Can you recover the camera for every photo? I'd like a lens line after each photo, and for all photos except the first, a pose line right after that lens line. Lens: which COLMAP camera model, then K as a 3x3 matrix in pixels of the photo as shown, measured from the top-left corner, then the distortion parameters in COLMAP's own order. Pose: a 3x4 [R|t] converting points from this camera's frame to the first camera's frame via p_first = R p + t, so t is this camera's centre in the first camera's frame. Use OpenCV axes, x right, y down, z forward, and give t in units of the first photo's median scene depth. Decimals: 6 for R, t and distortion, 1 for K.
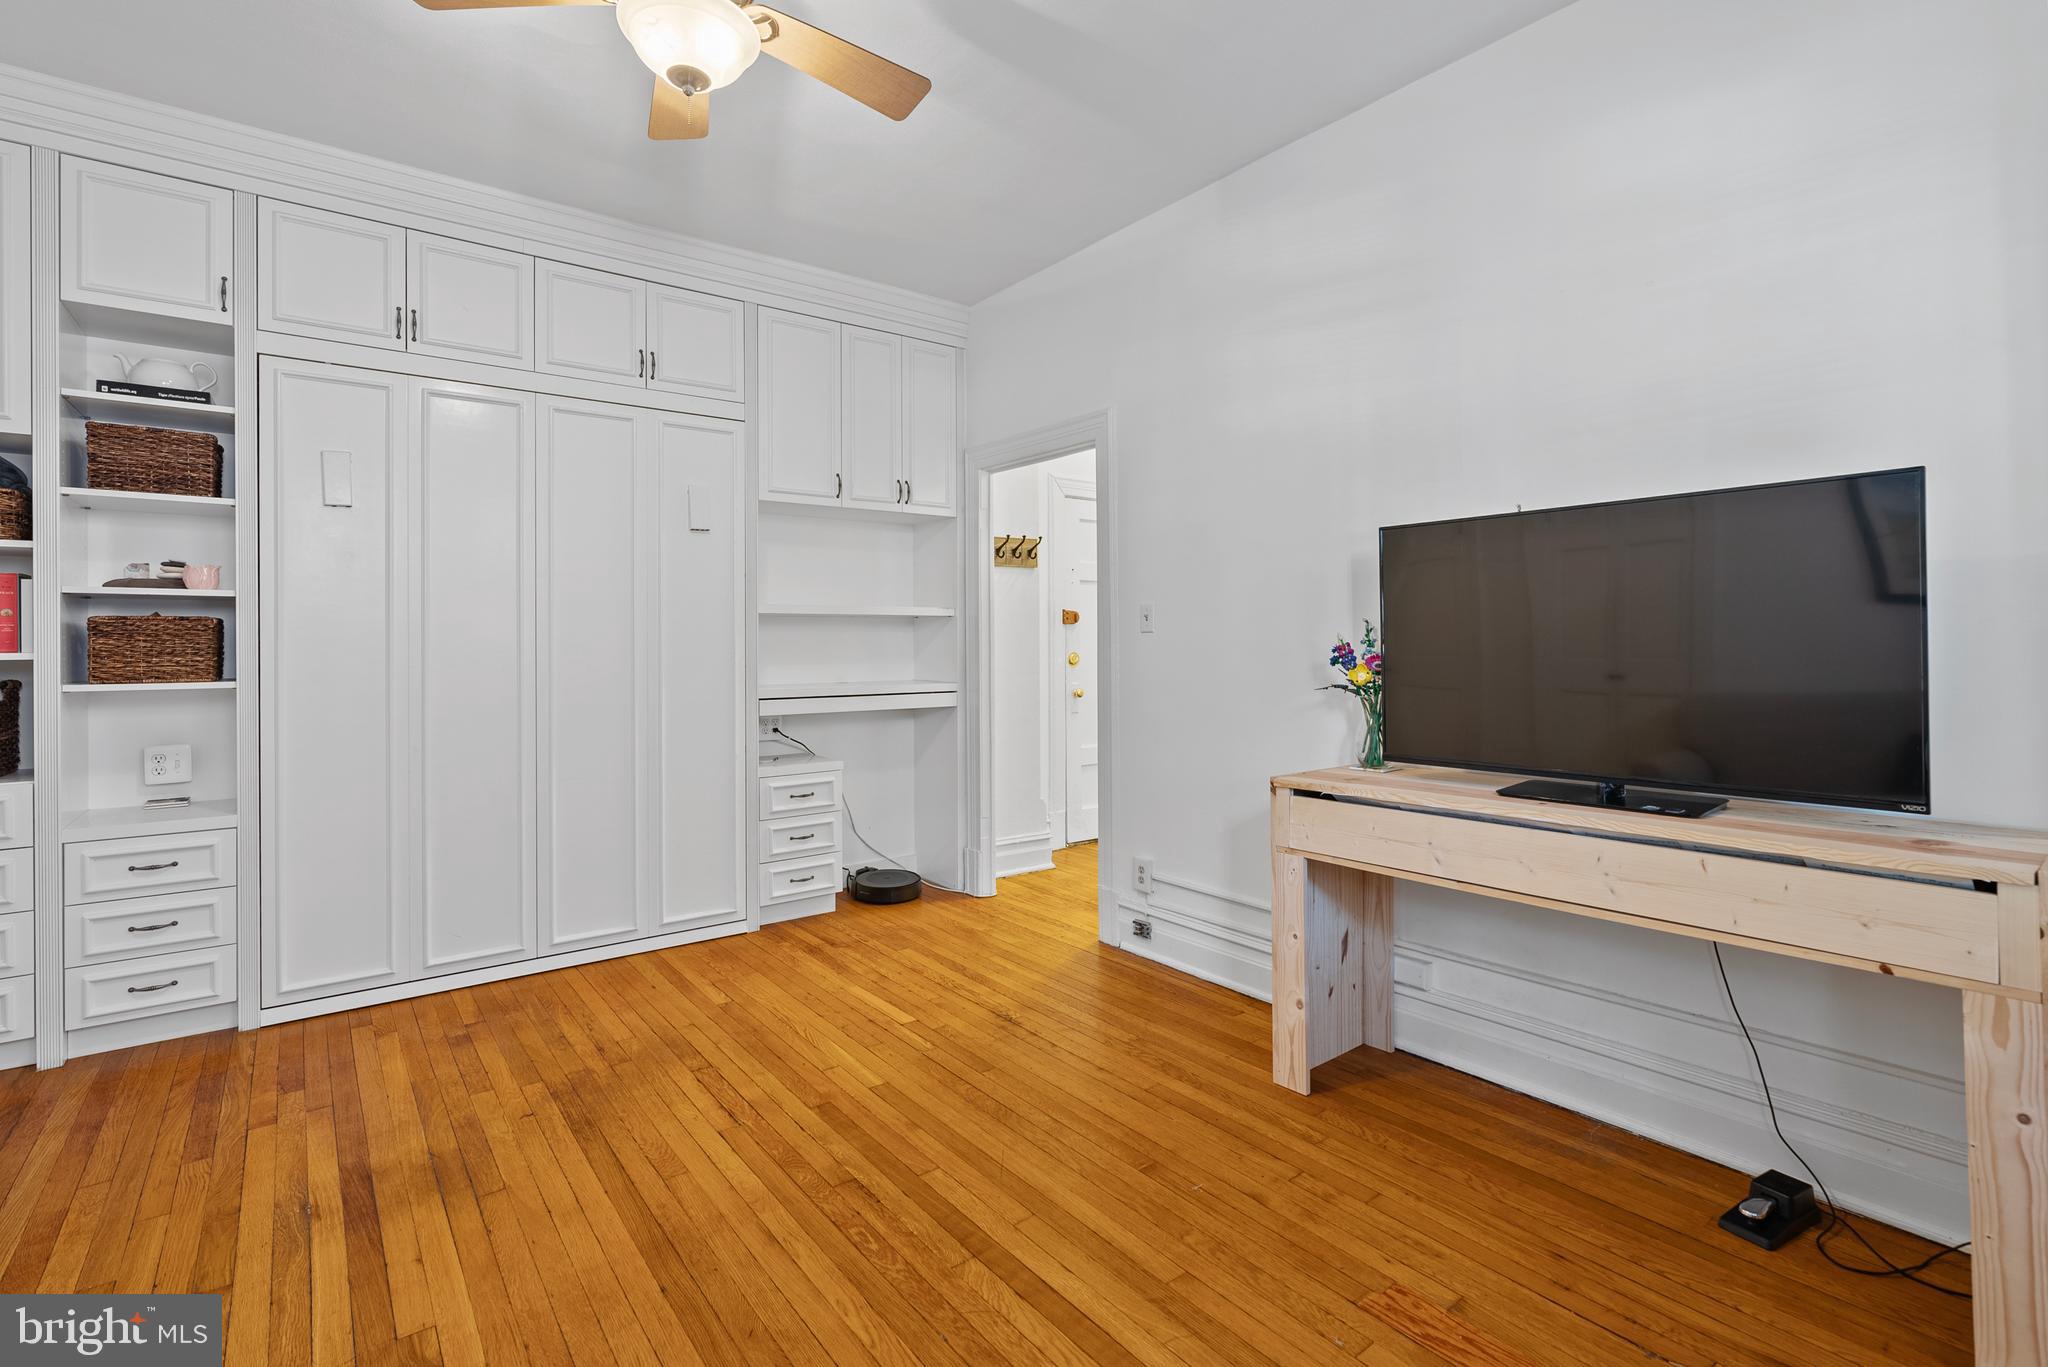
lens RADIAL K [[941.6, 0, 1022.3], [0, 941.6, 636.3], [0, 0, 1]] dist [-0.002023, 0.000388]
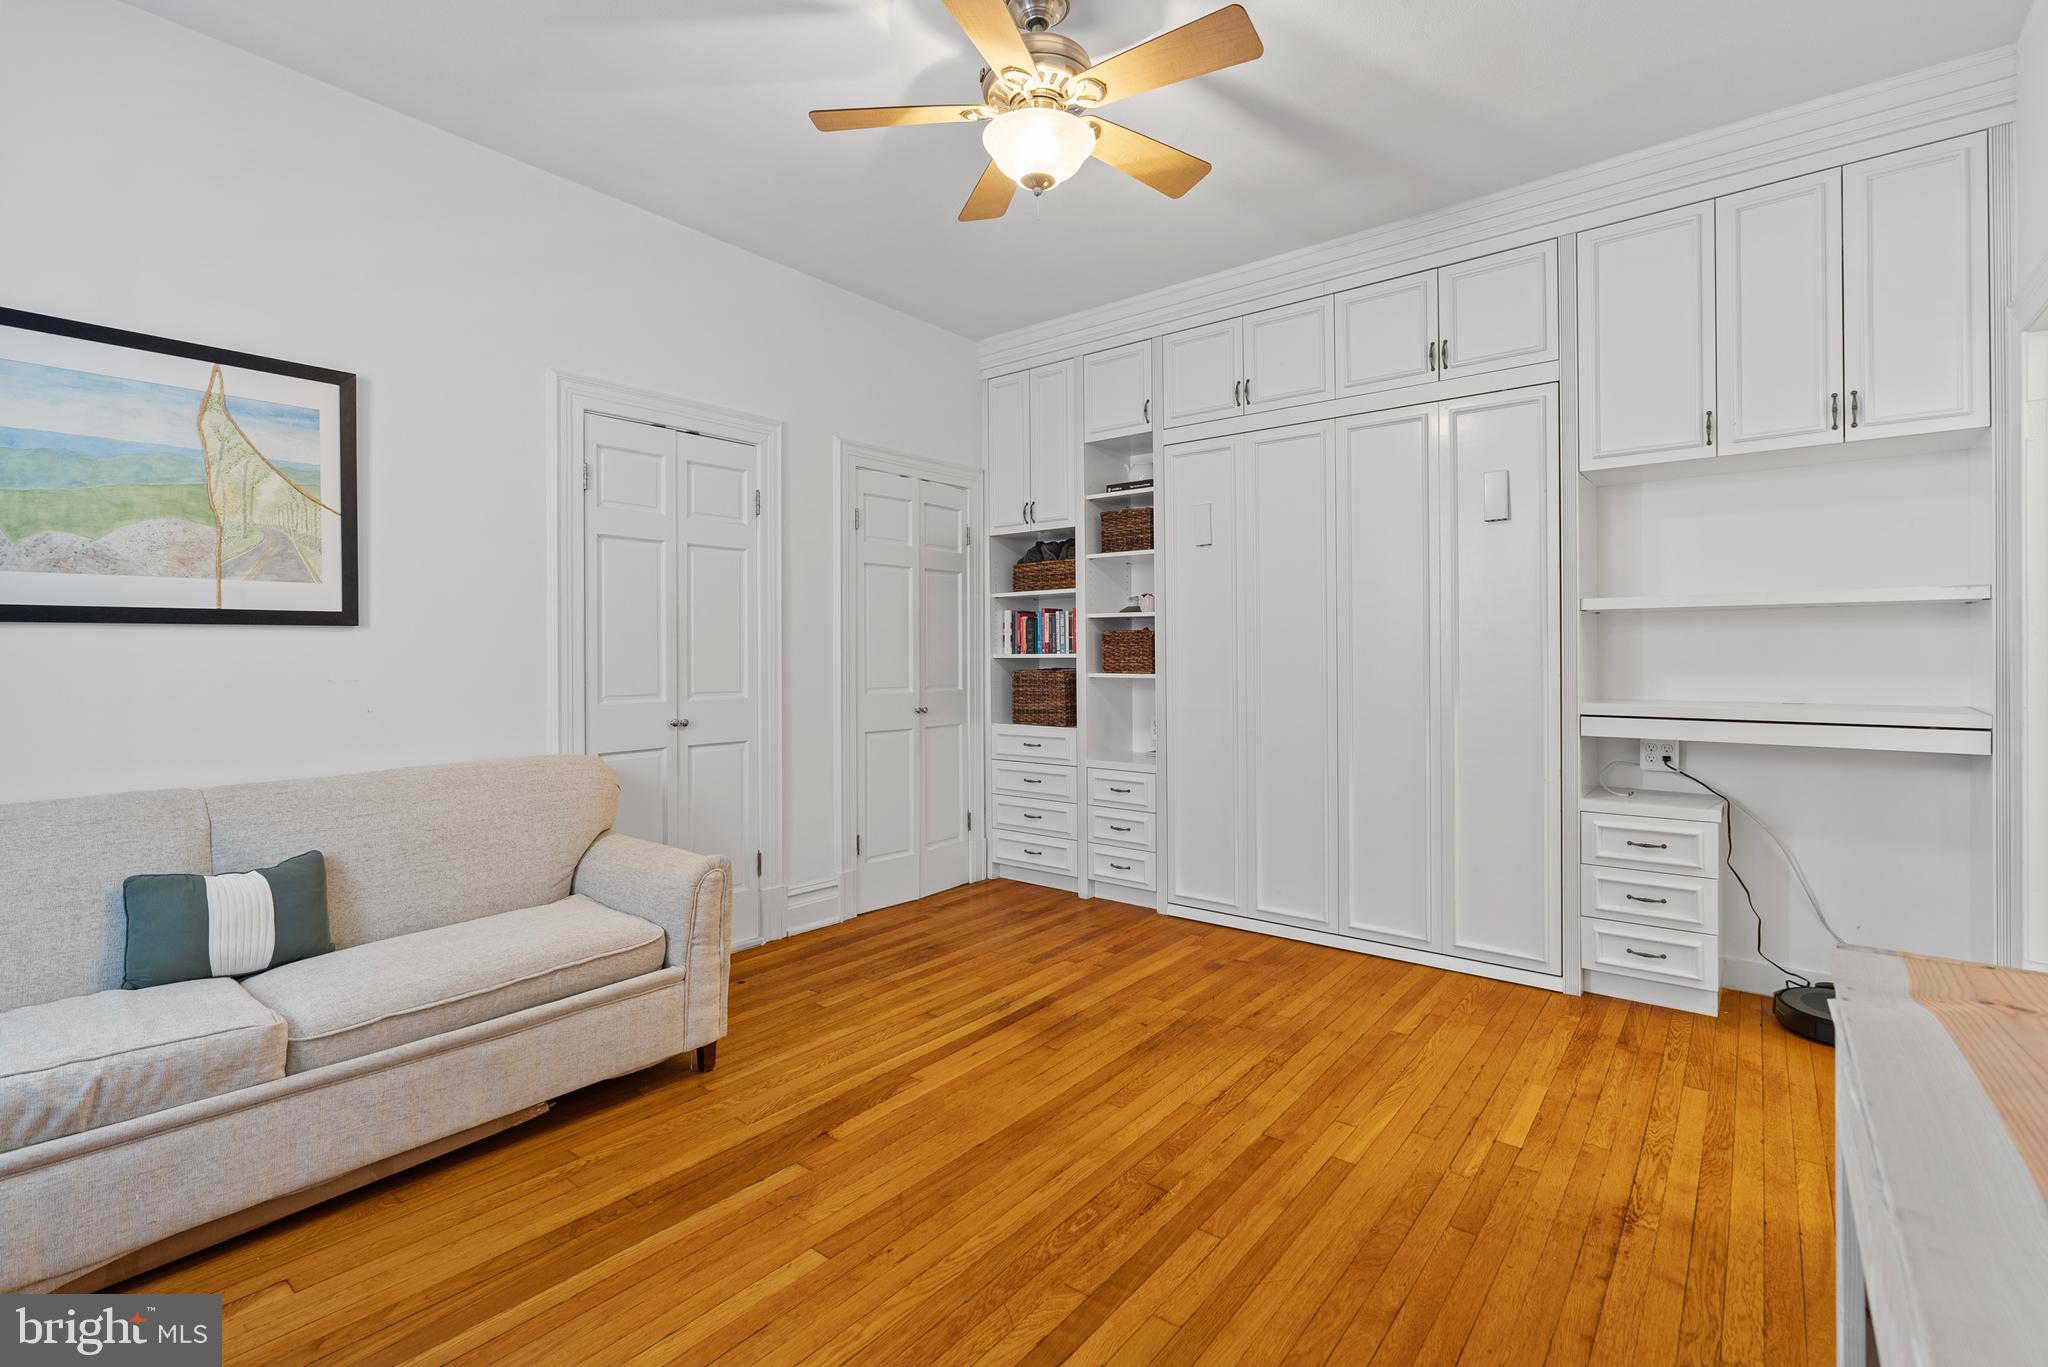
lens RADIAL K [[937.4, 0, 1021.3], [0, 937.4, 650.7], [0, 0, 1]] dist [-0.002969, 0.001006]
pose [[0.238605, 0.002735, -0.971113, 0.586347], [0.010547, 0.999930, 0.005407, 0.001729], [0.971059, -0.011532, 0.238559, 0.495182]]
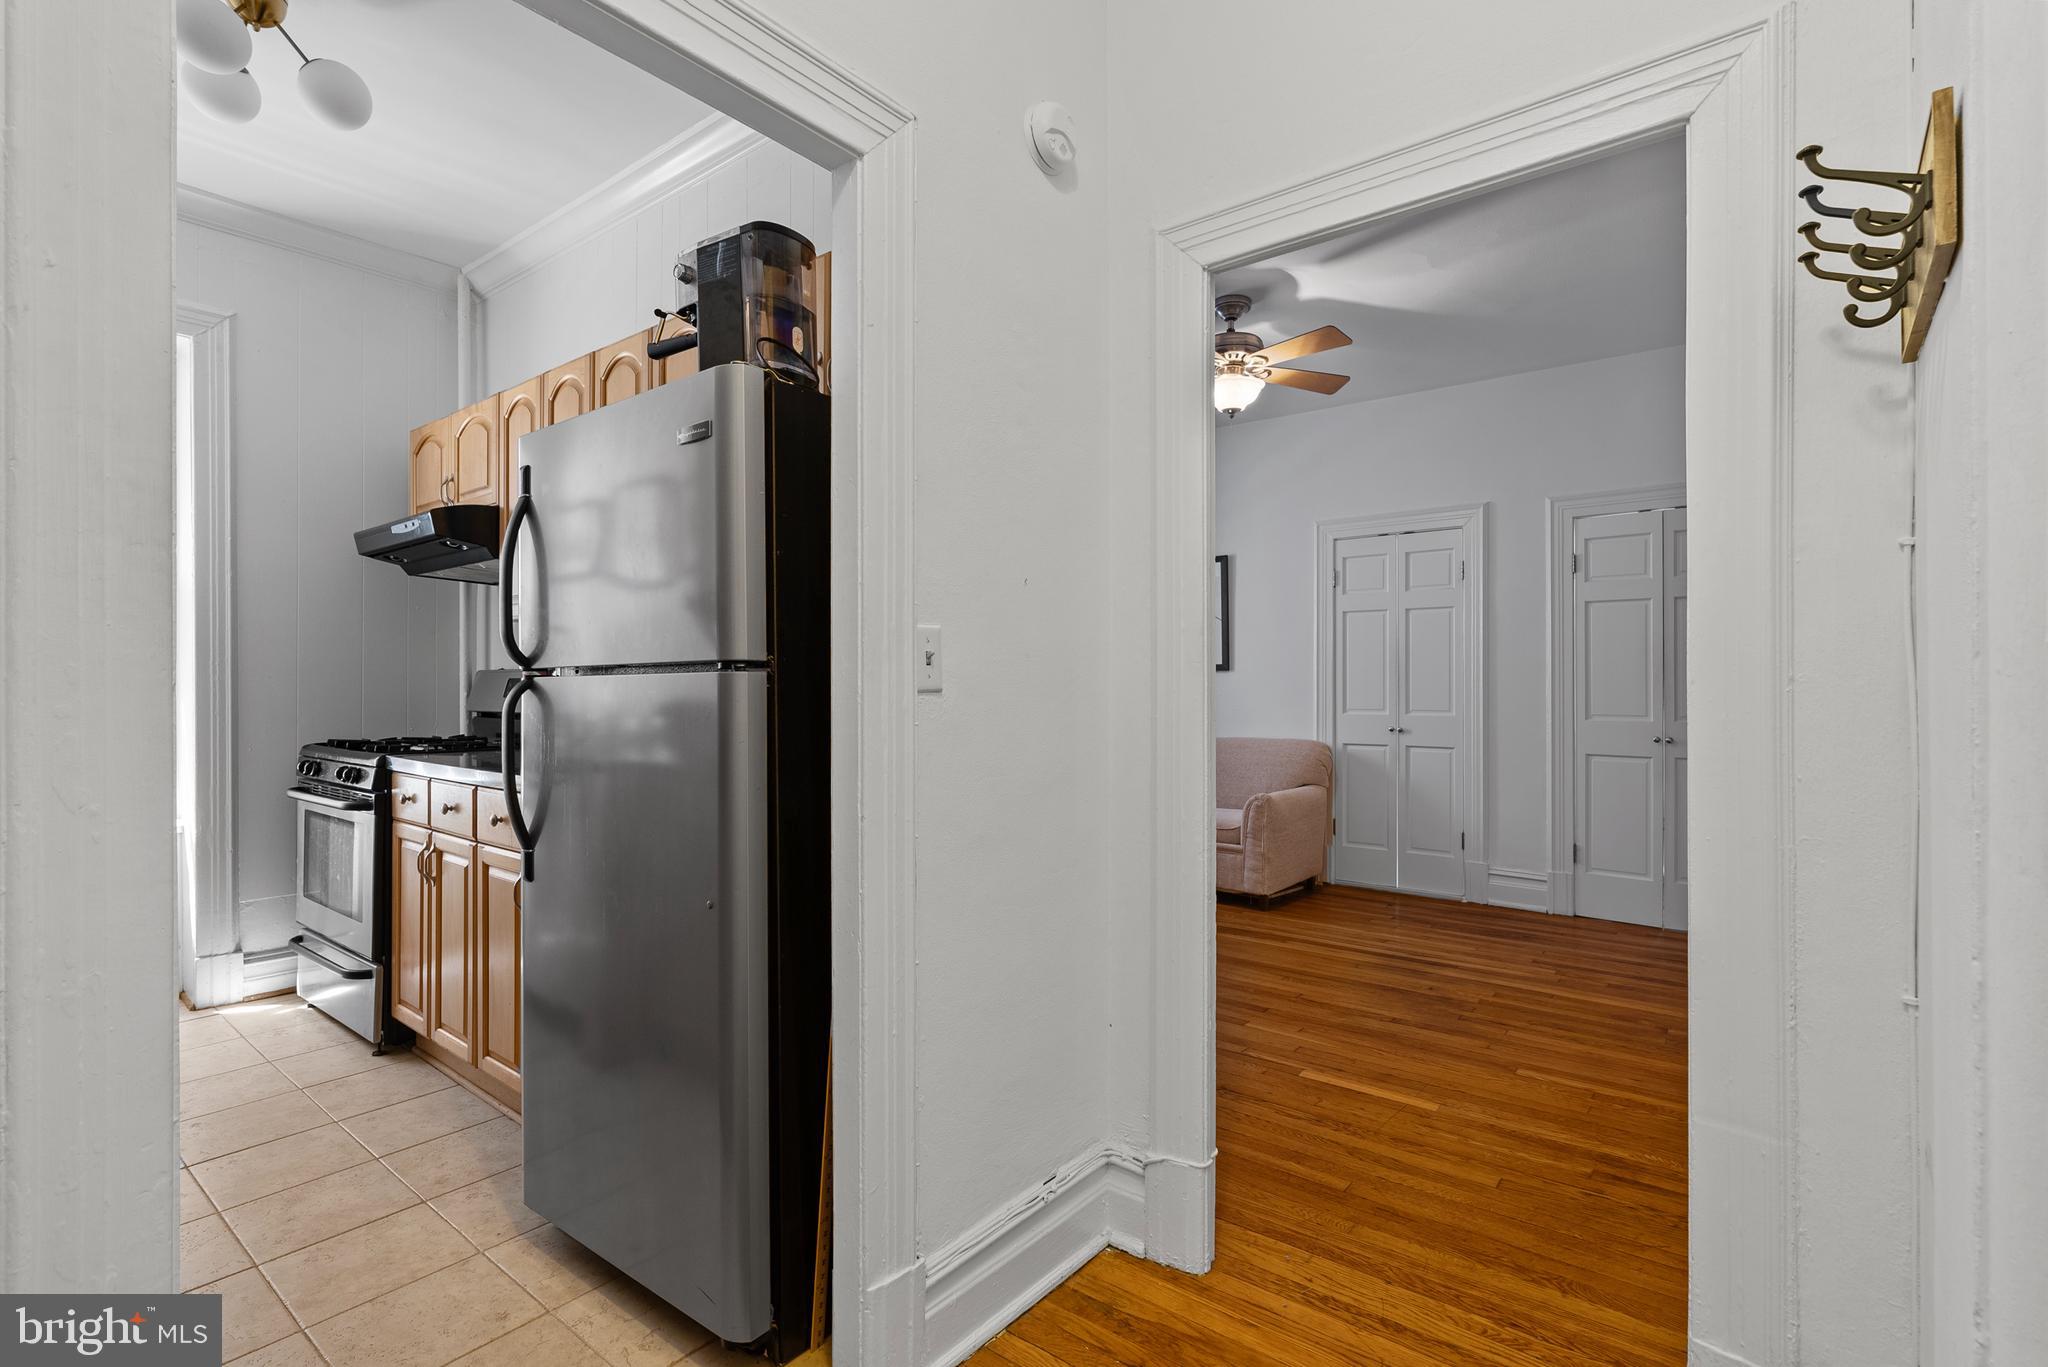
lens RADIAL K [[950.0, 0, 1024.0], [0, 950.0, 683.5], [0, 0, 1]] dist [0.000639, 0.000376]
pose [[-0.970959, 0.004904, -0.239197, 0.432864], [0.007793, 0.999908, -0.011135, 0.024632], [0.239120, -0.012676, -0.970907, 2.112631]]
